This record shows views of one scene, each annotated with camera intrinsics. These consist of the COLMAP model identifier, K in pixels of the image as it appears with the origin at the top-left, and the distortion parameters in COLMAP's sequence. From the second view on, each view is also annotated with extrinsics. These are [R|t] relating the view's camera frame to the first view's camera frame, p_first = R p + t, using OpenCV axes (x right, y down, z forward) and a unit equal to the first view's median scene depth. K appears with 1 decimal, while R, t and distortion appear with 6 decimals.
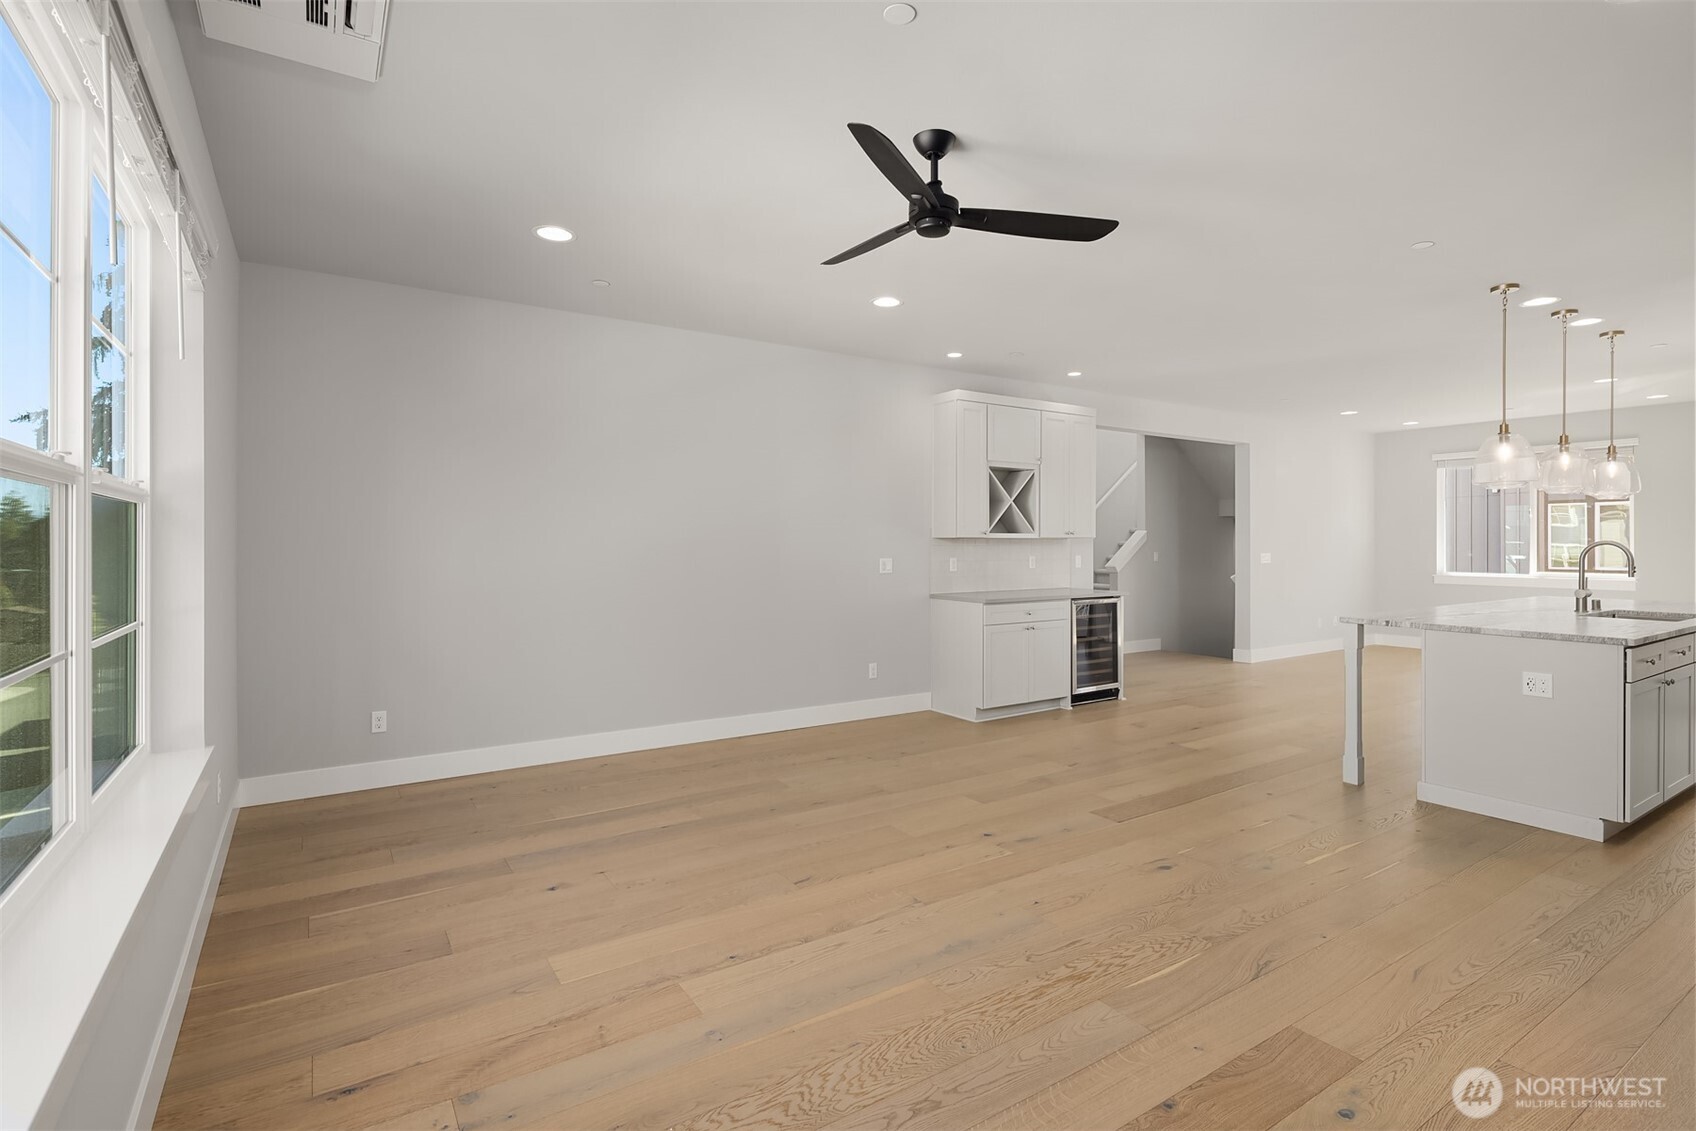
lens RADIAL K [[811.5, 0, 843.4], [0, 811.5, 545.5], [0, 0, 1]] dist [-0.003202, -0.001307]
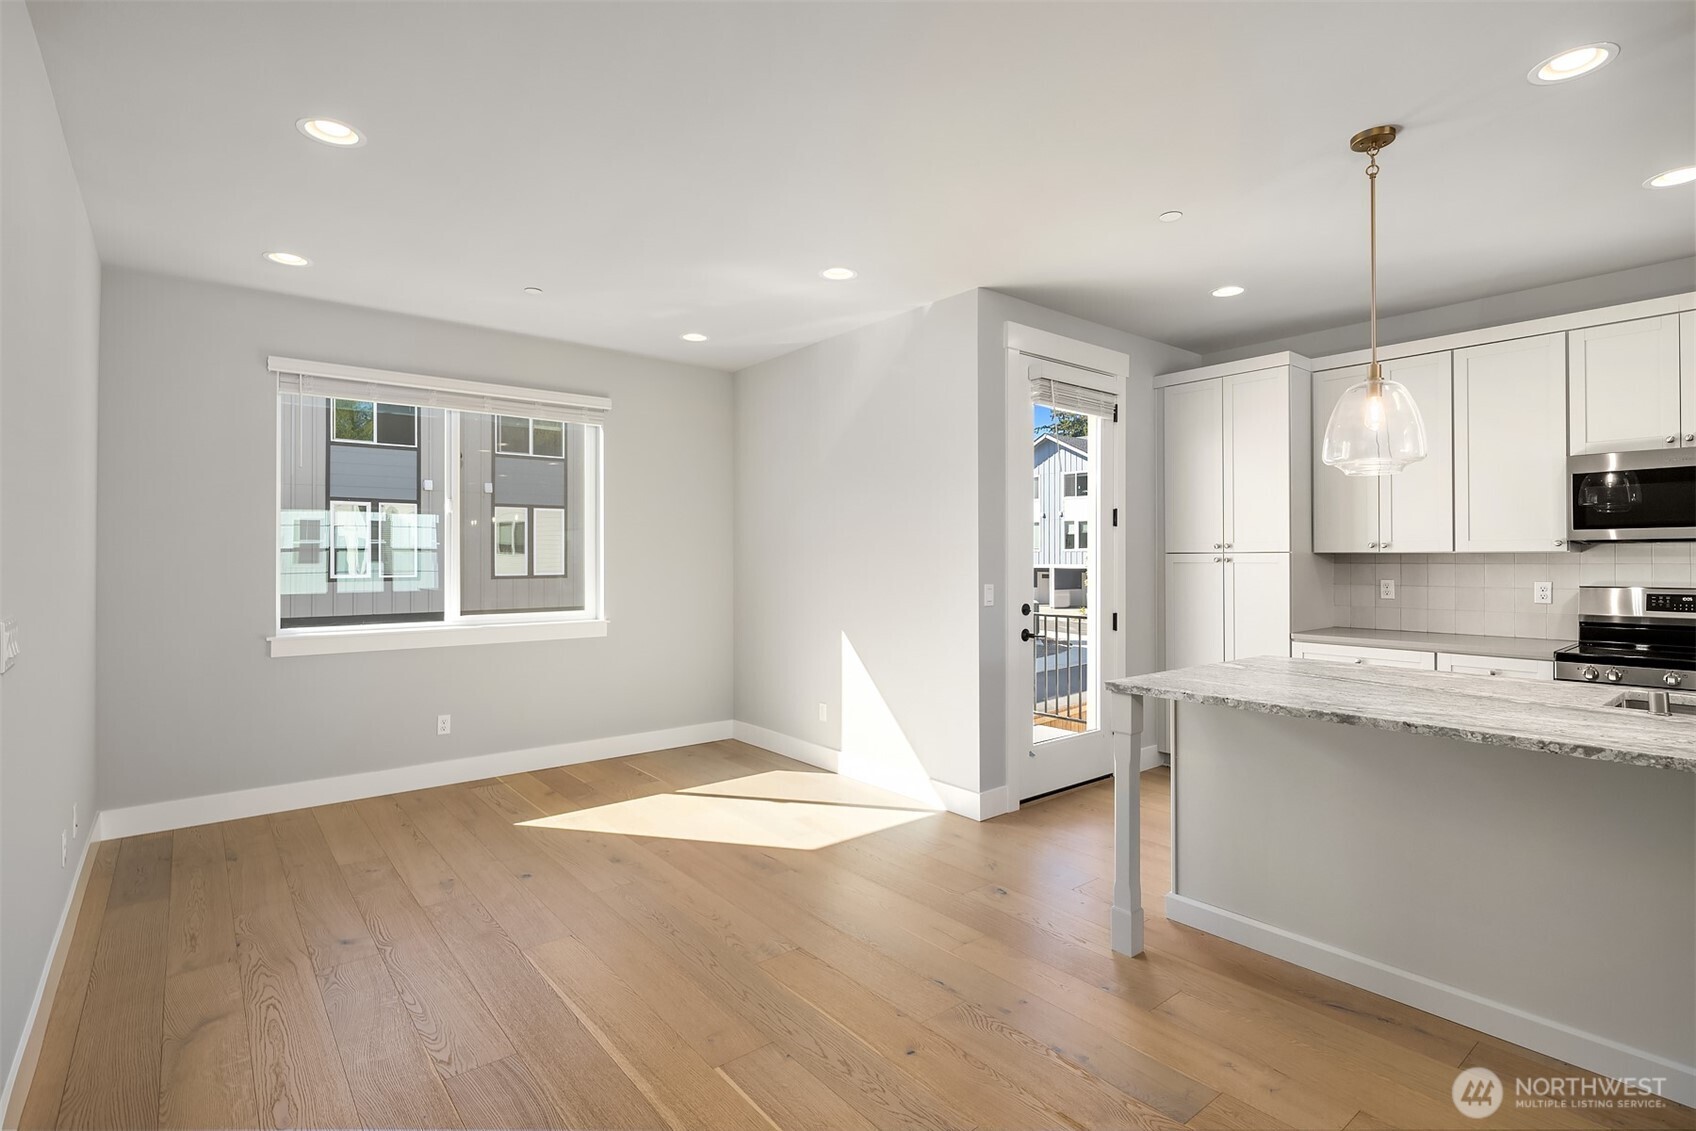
lens RADIAL K [[814.6, 0, 844.6], [0, 814.6, 559.8], [0, 0, 1]] dist [-0.001580, -0.000416]
pose [[-0.105375, -0.002282, 0.994430, 0.404133], [0.006074, 0.999977, 0.002939, -0.006420], [-0.994414, 0.006350, -0.105359, 1.118446]]
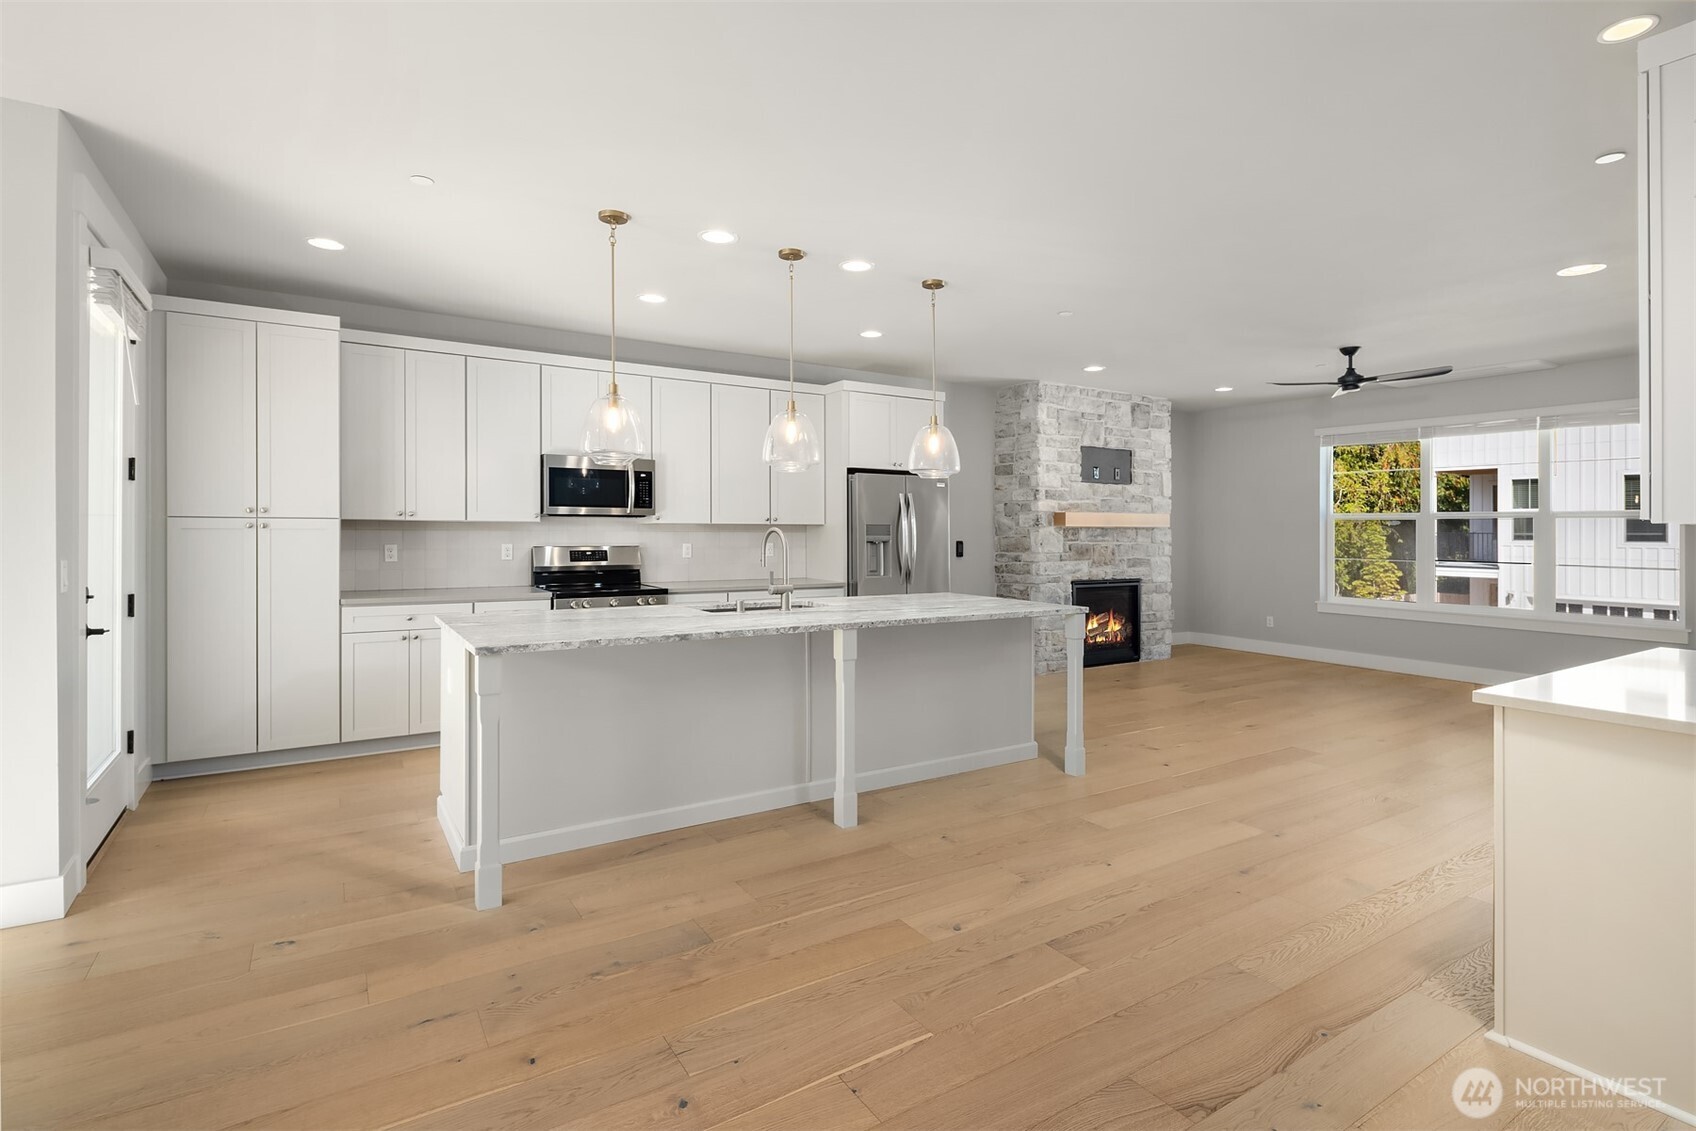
lens RADIAL K [[818.8, 0, 852.6], [0, 818.8, 530.3], [0, 0, 1]] dist [0.000926, 0.000395]
pose [[-0.999961, -0.007743, 0.004285, 0.611743], [-0.007717, 0.999952, 0.005971, -0.006060], [-0.004331, 0.005938, -0.999973, 1.364131]]
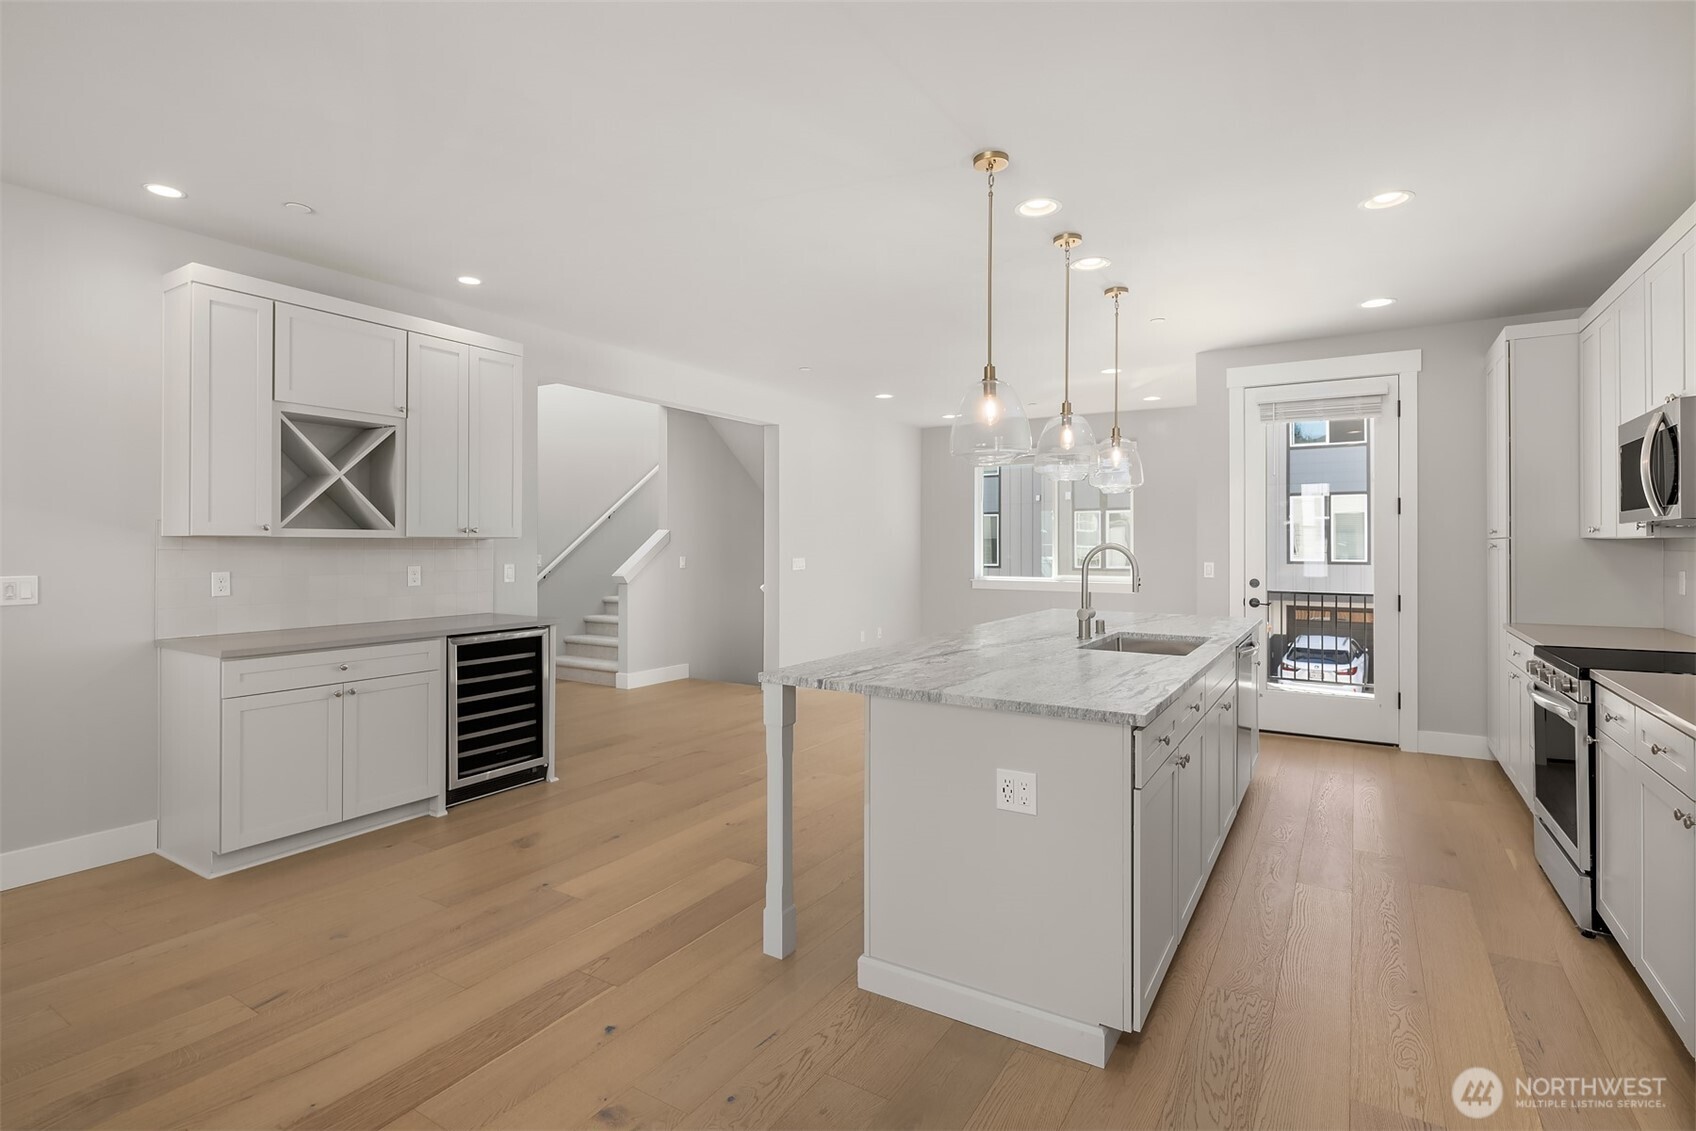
lens RADIAL K [[812.5, 0, 851.7], [0, 812.5, 545.8], [0, 0, 1]] dist [0.000664, -0.000704]
pose [[0.902926, 0.000579, 0.429795, 0.293485], [0.000348, 0.999998, -0.002079, -0.001554], [-0.429796, 0.002027, 0.902924, 0.307313]]
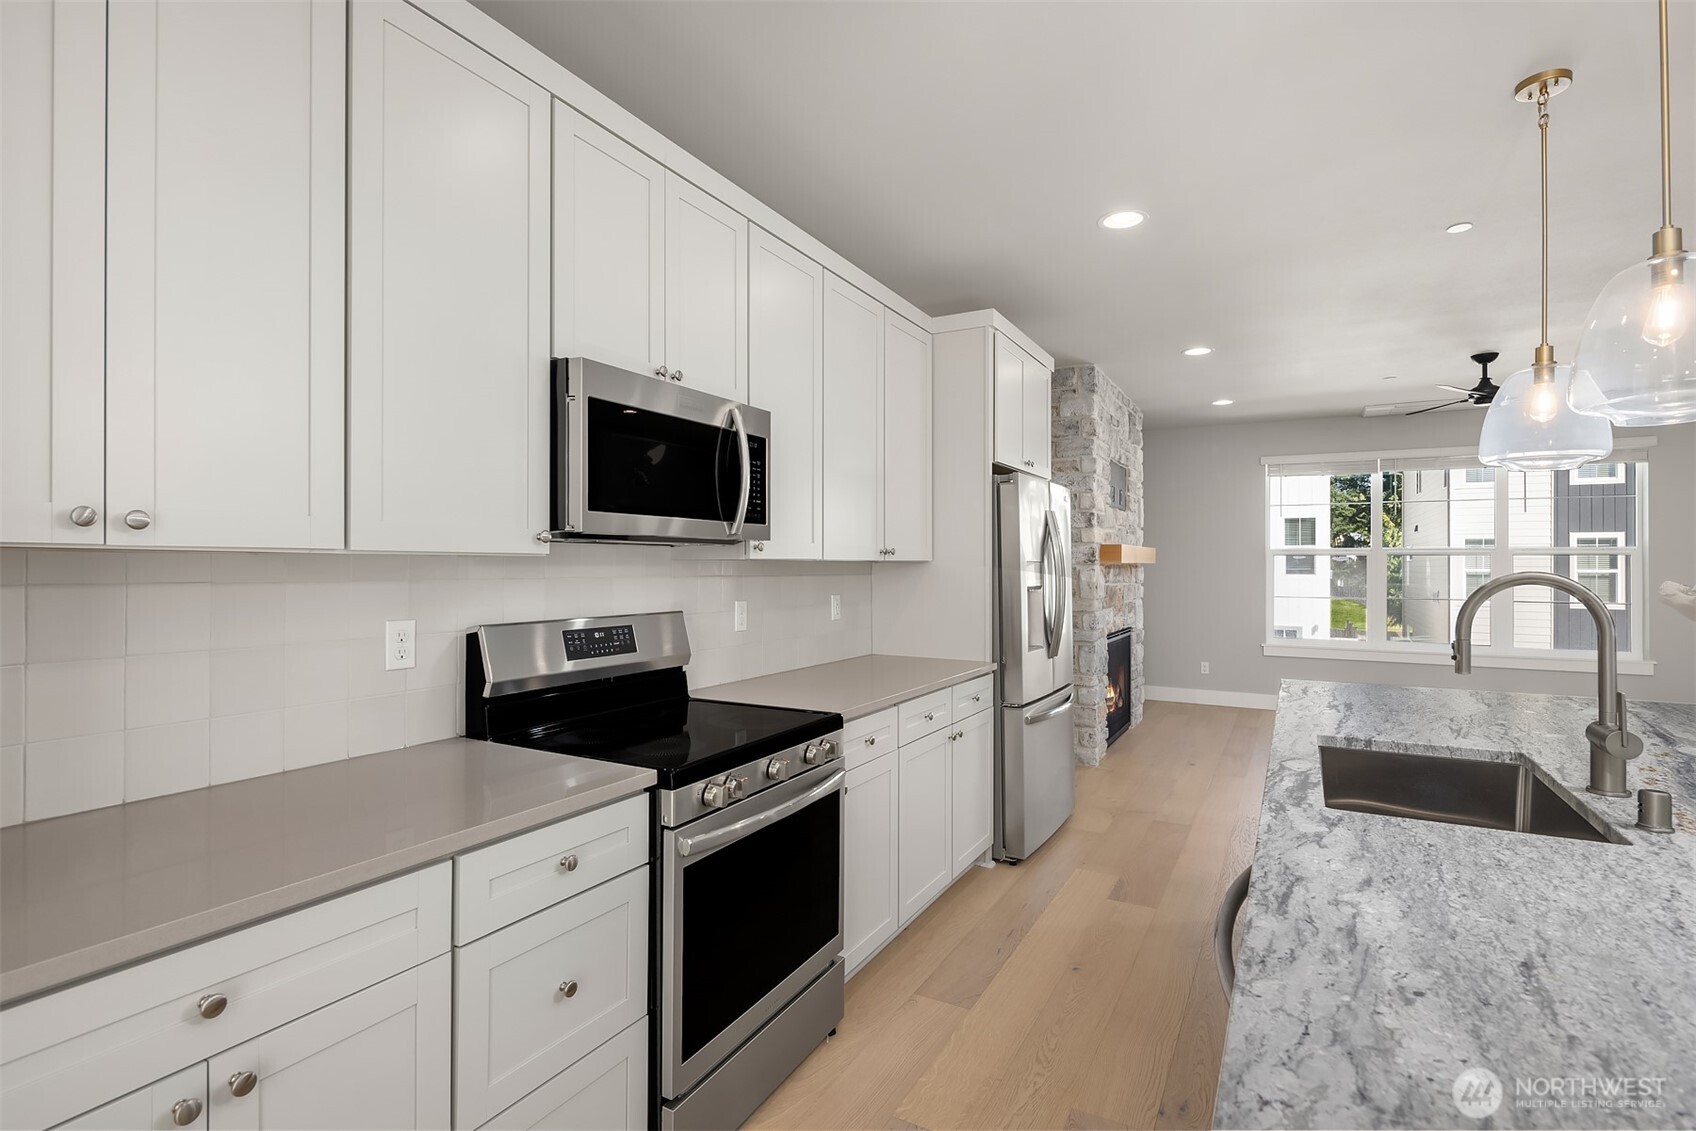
lens RADIAL K [[814.6, 0, 844.6], [0, 814.6, 559.8], [0, 0, 1]] dist [-0.001580, -0.000416]
pose [[-0.880921, -0.007405, -0.473205, 0.973144], [-0.005996, 0.999972, -0.004486, -0.005020], [0.473225, -0.001115, -0.880941, 0.834812]]
